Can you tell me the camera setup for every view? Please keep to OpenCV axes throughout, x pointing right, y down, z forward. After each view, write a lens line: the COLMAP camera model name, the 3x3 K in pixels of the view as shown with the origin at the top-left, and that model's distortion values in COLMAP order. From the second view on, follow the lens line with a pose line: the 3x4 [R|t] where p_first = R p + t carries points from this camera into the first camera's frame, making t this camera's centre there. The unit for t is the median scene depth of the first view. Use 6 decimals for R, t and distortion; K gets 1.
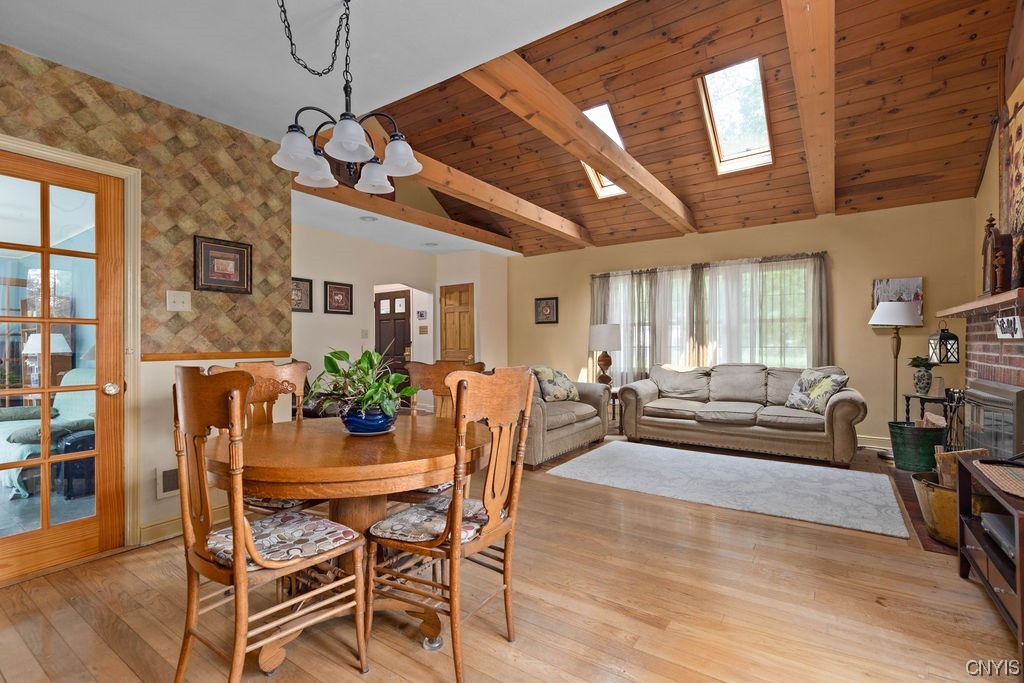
lens RADIAL K [[472.6, 0, 511.0], [0, 472.6, 345.4], [0, 0, 1]] dist [0.005020, -0.001262]
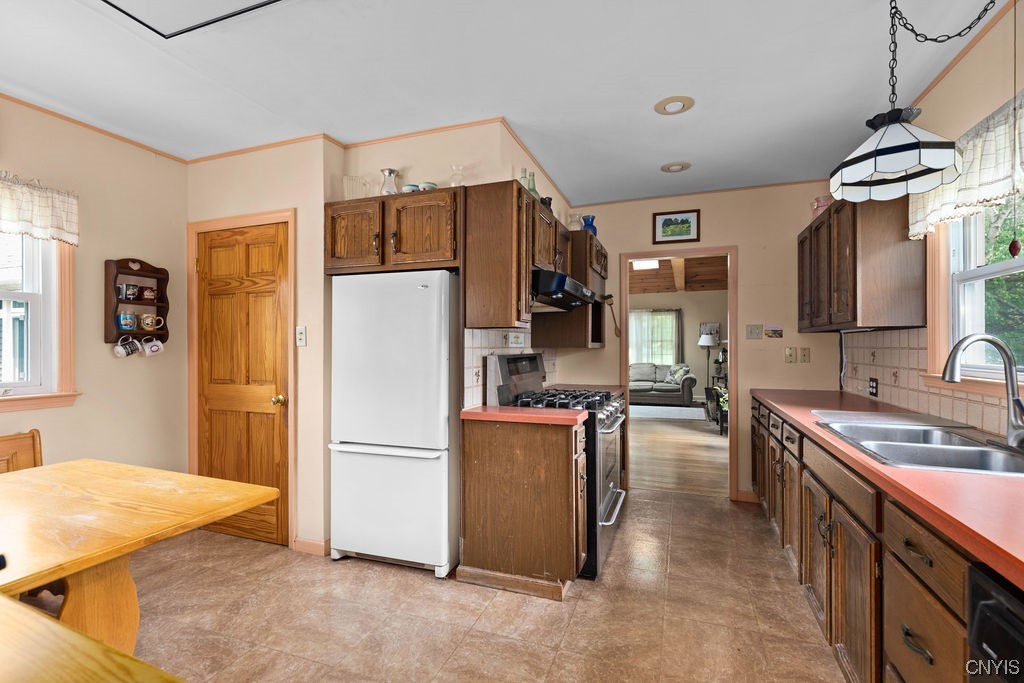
lens RADIAL K [[472.6, 0, 510.4], [0, 472.6, 344.7], [0, 0, 1]] dist [0.005020, -0.001262]
pose [[0.970977, 0.002777, 0.239158, -0.615882], [-0.001322, 0.999980, -0.006243, -0.028491], [-0.239171, 0.005745, 0.970961, -0.922855]]
